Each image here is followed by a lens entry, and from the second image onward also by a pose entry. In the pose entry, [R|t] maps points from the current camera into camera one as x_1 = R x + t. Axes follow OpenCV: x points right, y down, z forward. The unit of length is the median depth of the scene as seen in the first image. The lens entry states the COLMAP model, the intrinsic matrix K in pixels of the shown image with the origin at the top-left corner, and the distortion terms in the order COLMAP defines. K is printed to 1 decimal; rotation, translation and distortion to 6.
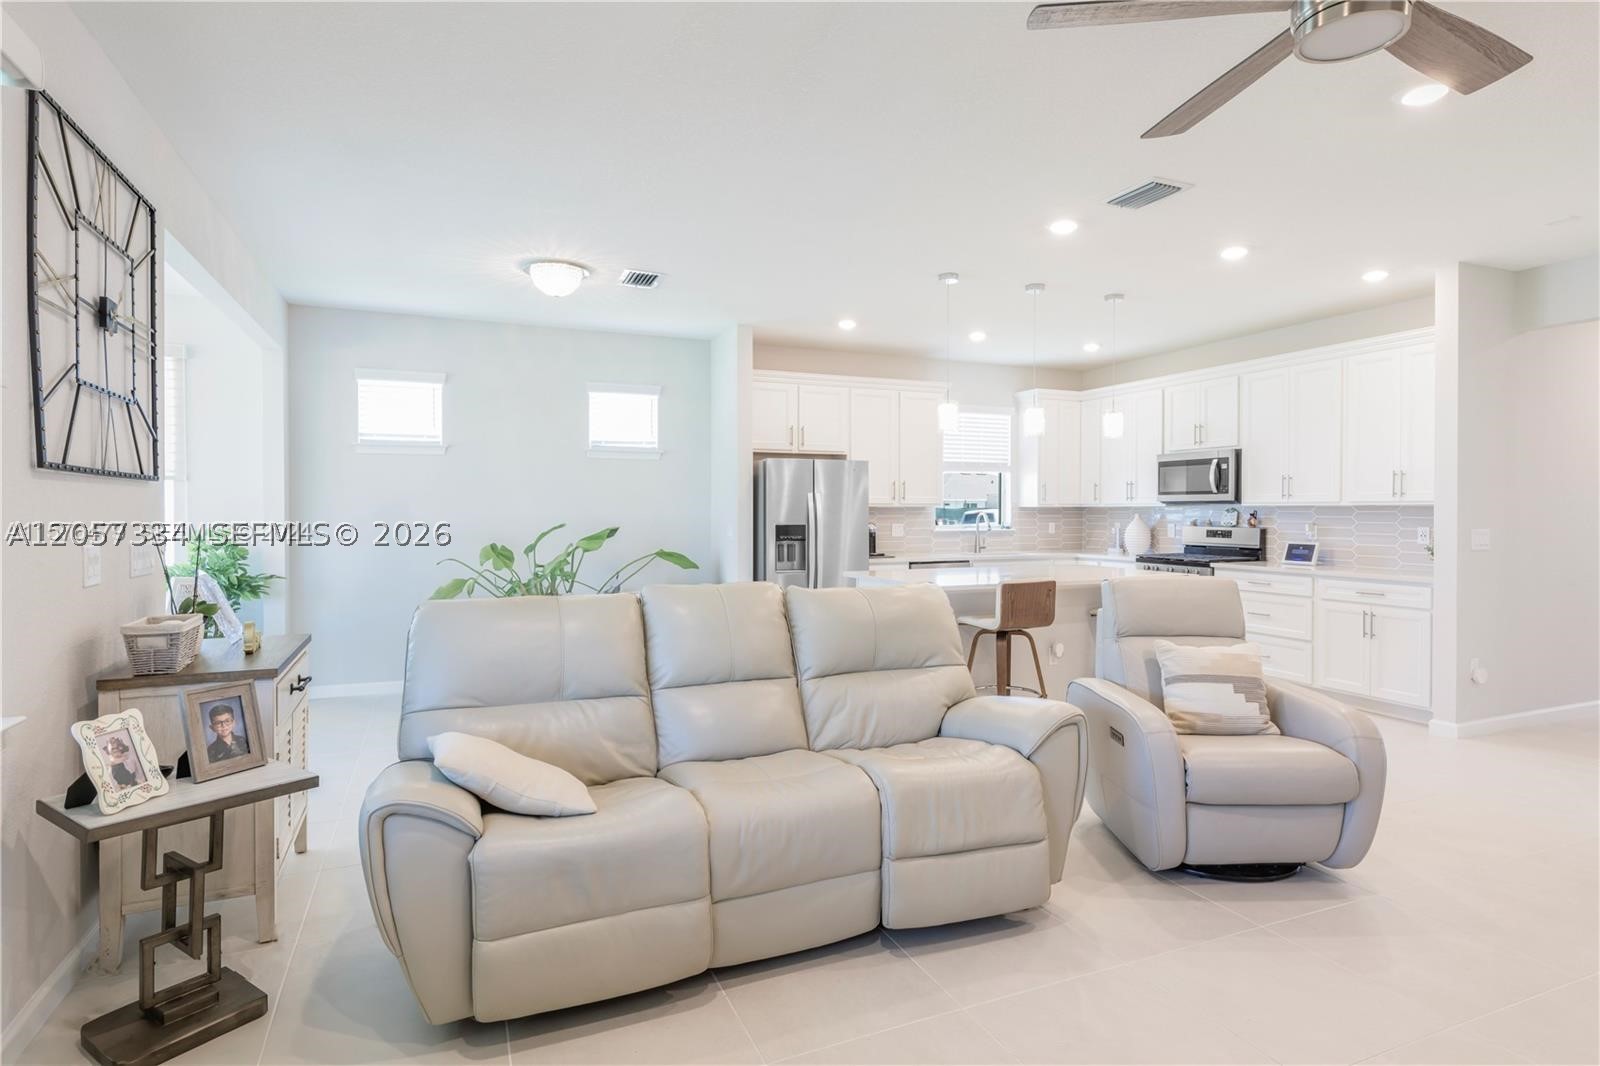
lens RADIAL K [[849.7, 0, 782.1], [0, 849.7, 512.2], [0, 0, 1]] dist [0.009775, -0.005688]
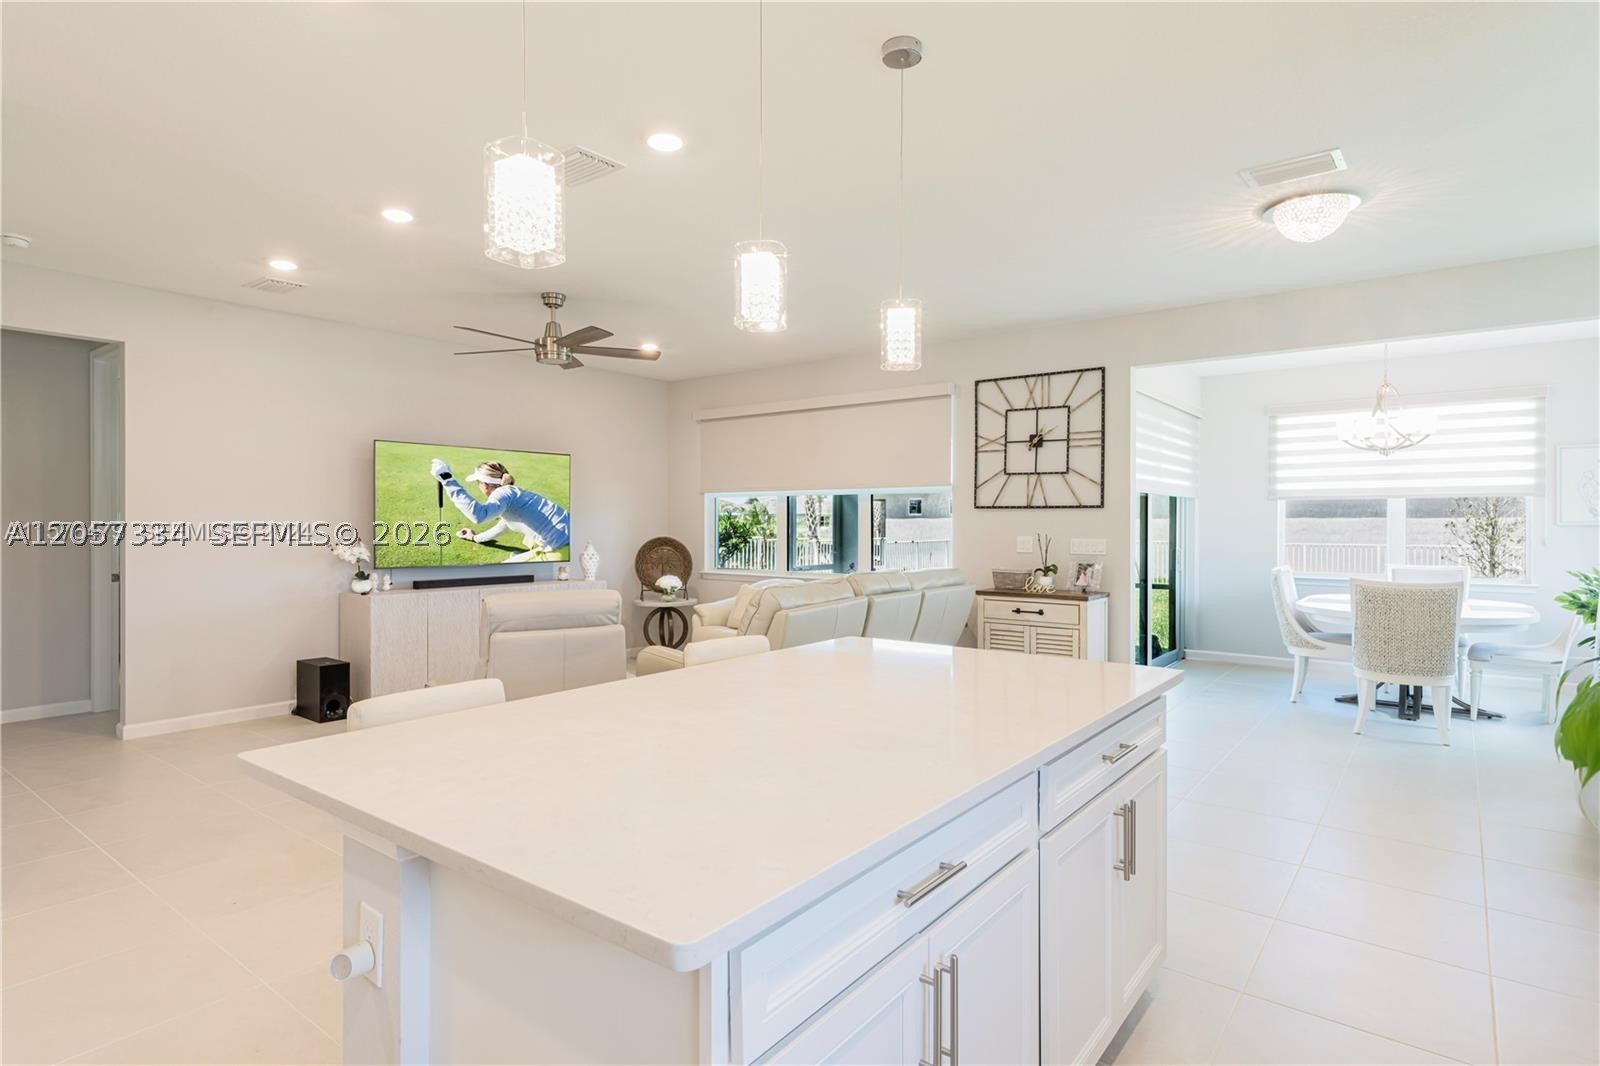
lens RADIAL K [[849.7, 0, 814.1], [0, 849.7, 536.3], [0, 0, 1]] dist [0.009775, -0.005688]
pose [[-0.848401, 0.009004, -0.529278, 0.414579], [-0.000956, 0.999828, 0.018541, -0.002798], [0.529354, 0.016236, -0.848246, 1.123980]]
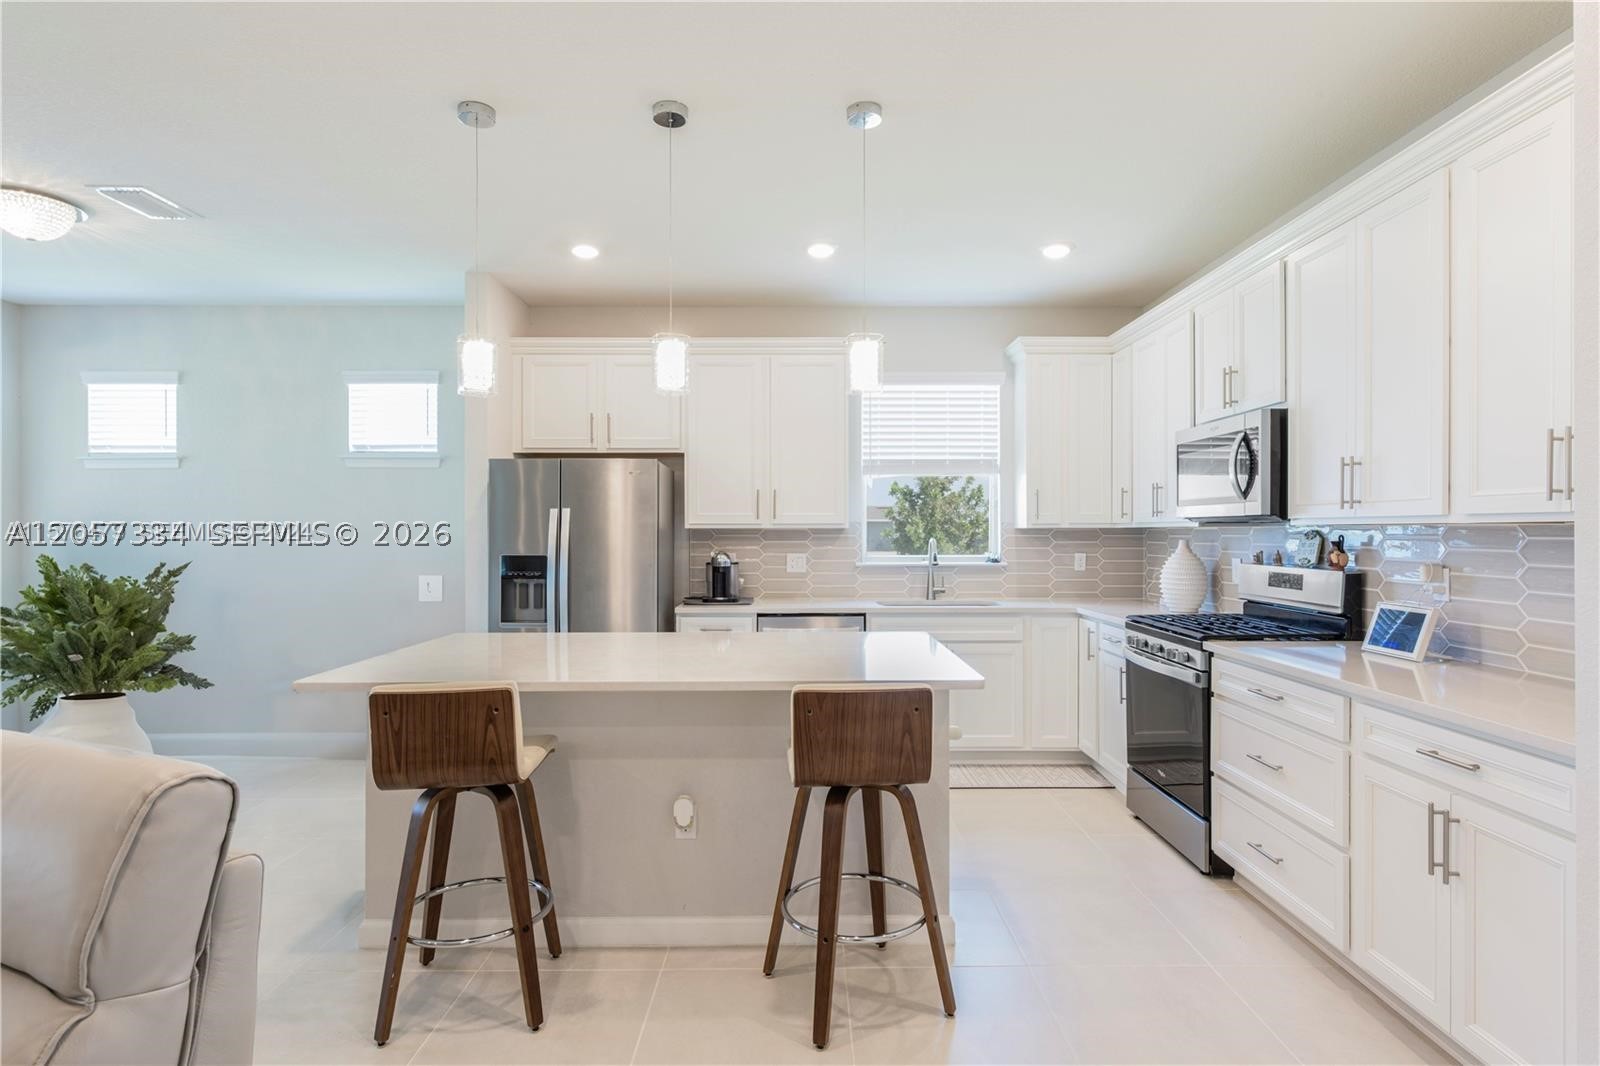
lens RADIAL K [[849.7, 0, 786.4], [0, 849.7, 528.6], [0, 0, 1]] dist [0.009775, -0.005688]
pose [[0.920198, -0.002383, -0.391445, 0.471182], [-0.000320, 0.999977, -0.006840, -0.002045], [0.391452, 0.006420, 0.920176, 0.448246]]
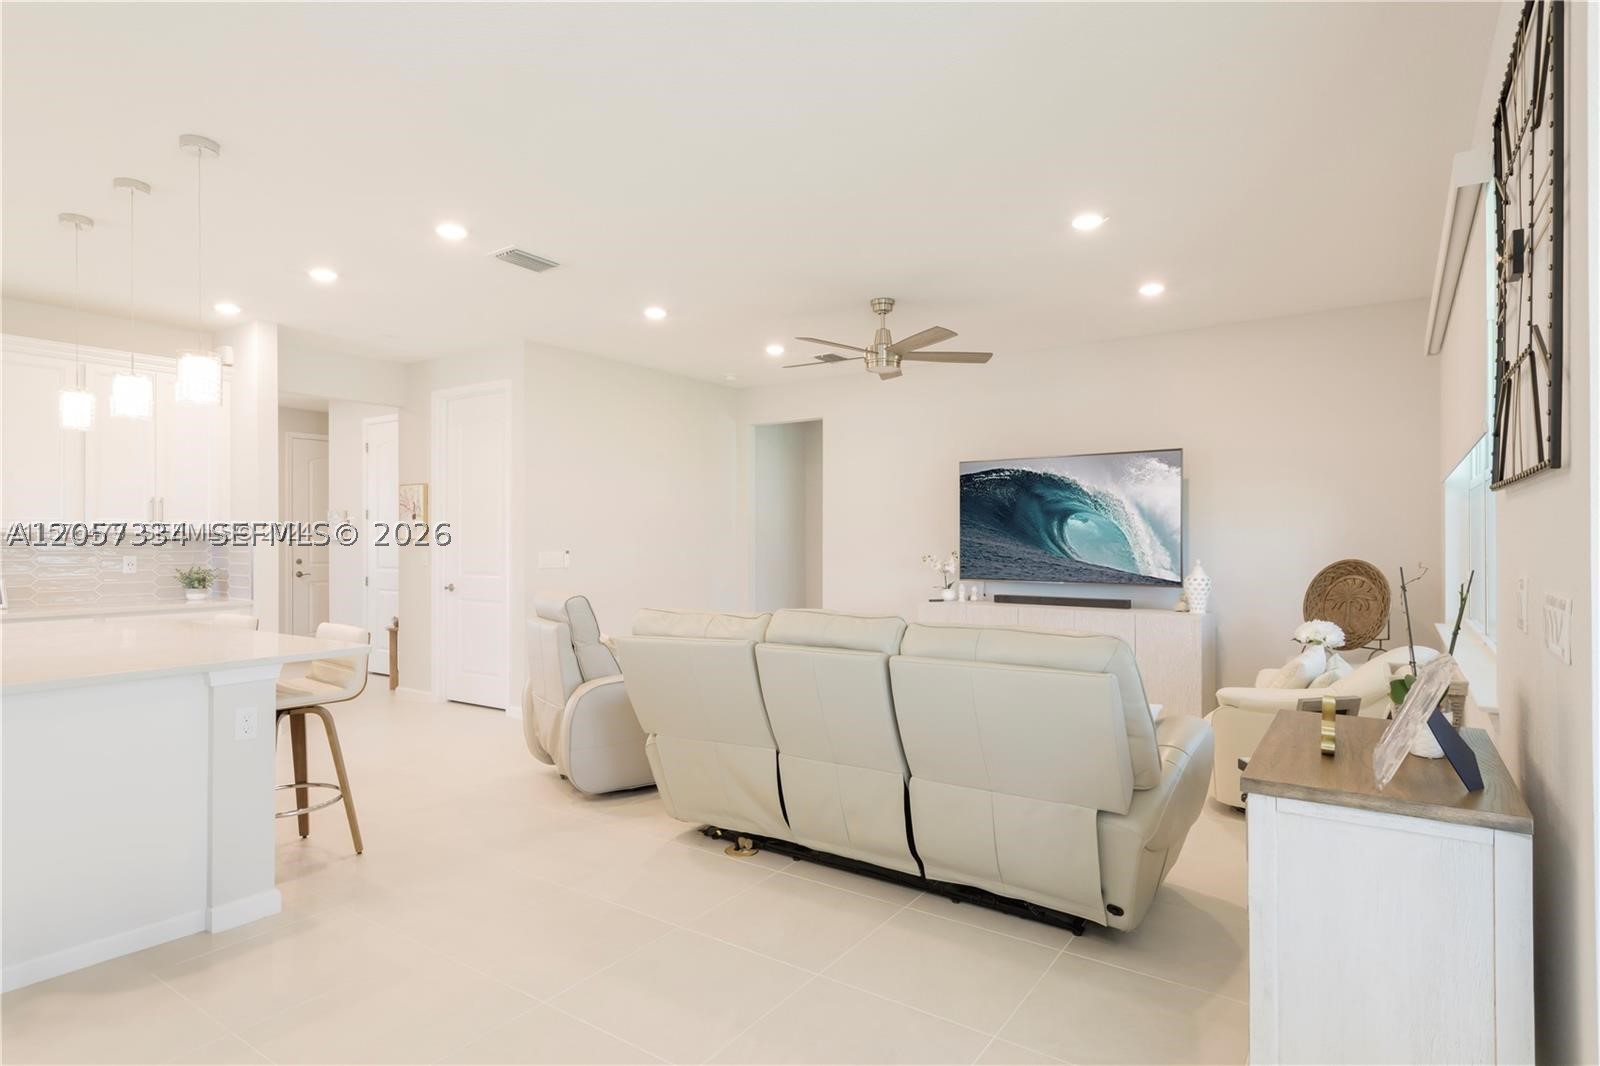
lens RADIAL K [[882.2, 0, 797.0], [0, 882.2, 539.0], [0, 0, 1]] dist [0.015405, -0.000541]
pose [[-0.544948, 0.002206, 0.838467, -0.469532], [0.004170, 0.999991, 0.000079, 0.001525], [-0.838460, 0.003540, -0.544952, 0.798403]]
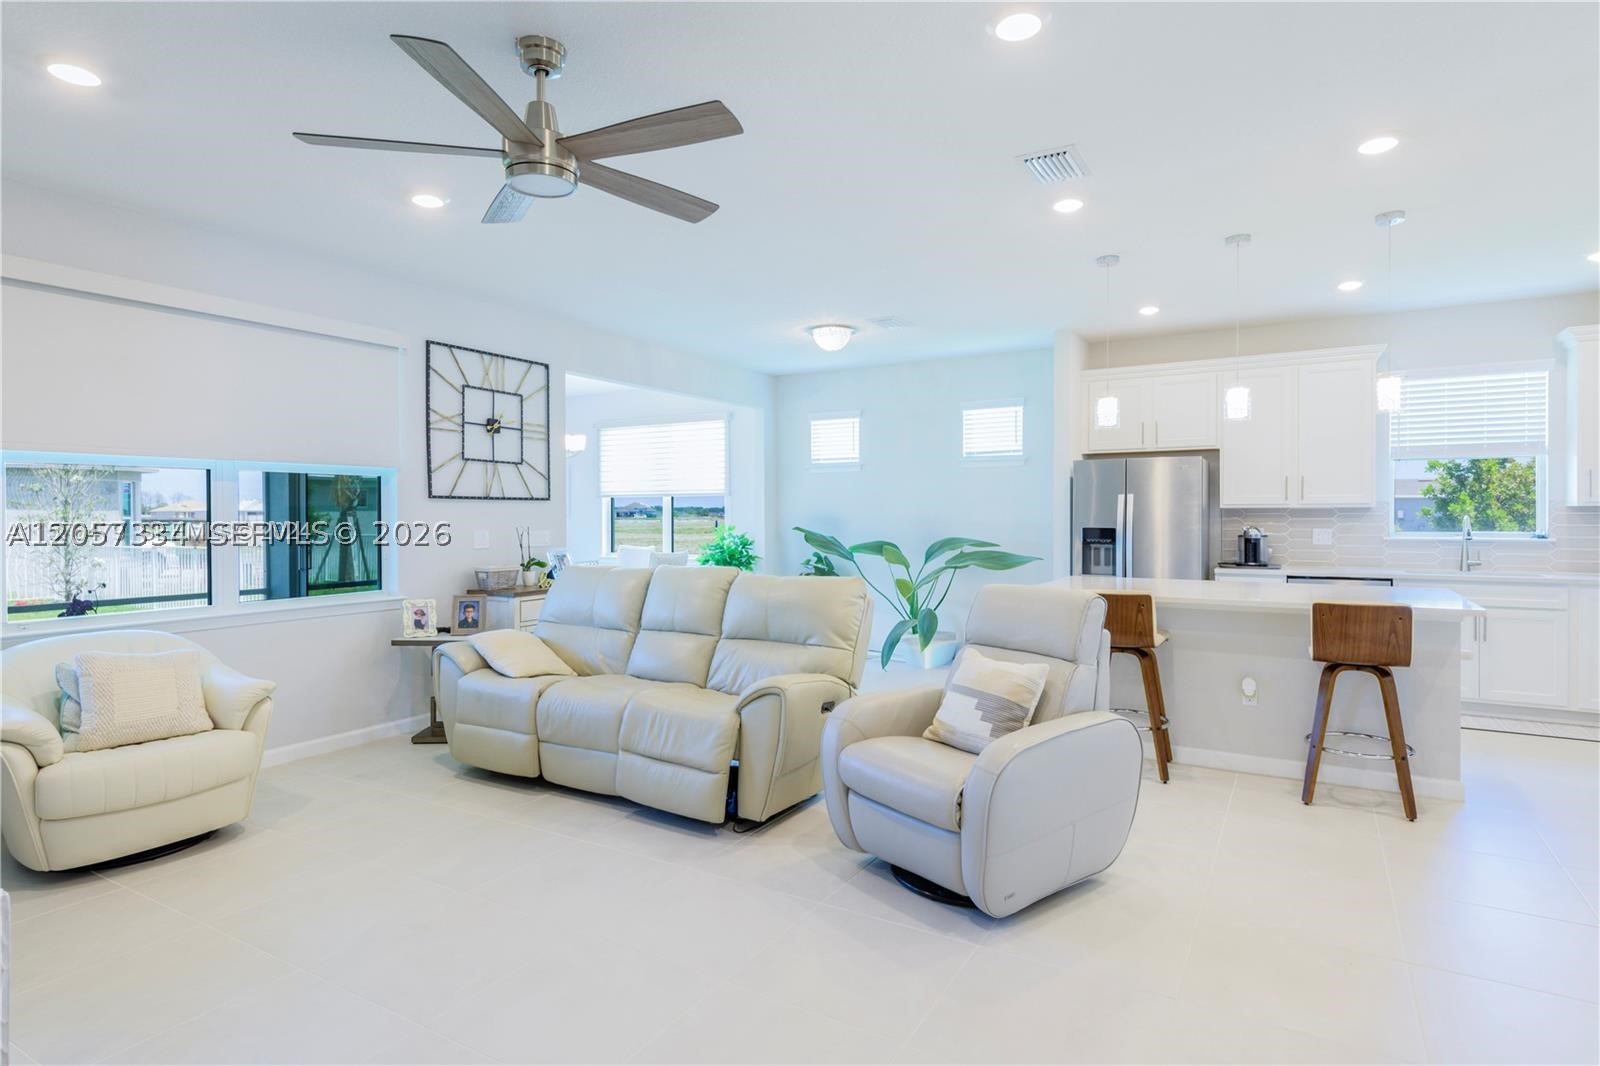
lens RADIAL K [[849.7, 0, 806.7], [0, 849.7, 531.3], [0, 0, 1]] dist [0.009775, -0.005688]
pose [[0.586816, 0.014787, -0.809585, 0.601580], [0.001631, 0.999810, 0.019444, -0.000607], [0.809719, -0.012731, 0.586680, 0.156745]]
